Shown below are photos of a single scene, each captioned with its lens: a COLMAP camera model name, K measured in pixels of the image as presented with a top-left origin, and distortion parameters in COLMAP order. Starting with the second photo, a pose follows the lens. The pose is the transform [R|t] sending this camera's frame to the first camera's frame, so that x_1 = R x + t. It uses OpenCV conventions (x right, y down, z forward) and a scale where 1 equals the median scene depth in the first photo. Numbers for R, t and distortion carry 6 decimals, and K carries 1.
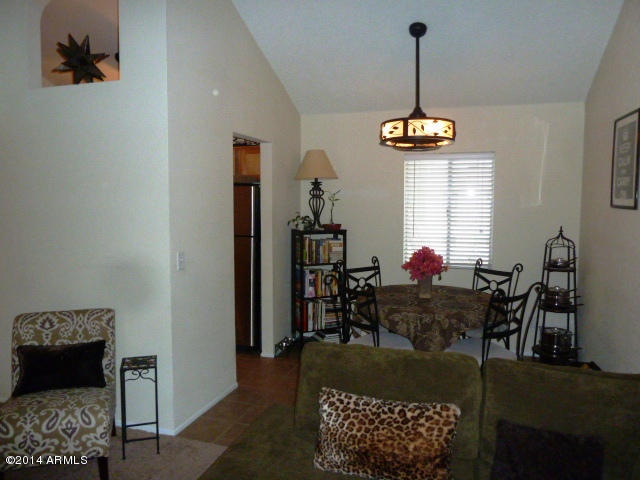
lens RADIAL K [[480.6, 0, 320.0], [0, 480.6, 240.0], [0, 0, 1]] dist [-0.041090, 0.040007]
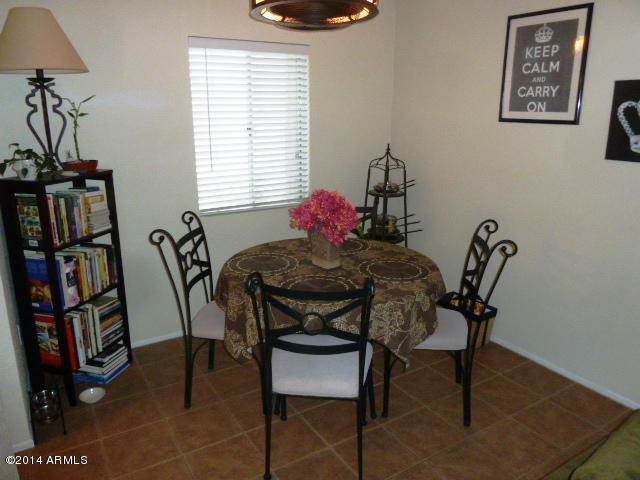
lens RADIAL K [[480.6, 0, 320.0], [0, 480.6, 240.0], [0, 0, 1]] dist [-0.041090, 0.040007]
pose [[0.652144, -0.200655, 0.731058, -0.210479], [0.065767, 0.975674, 0.209128, -0.042707], [-0.755237, -0.088302, 0.649476, 0.462225]]
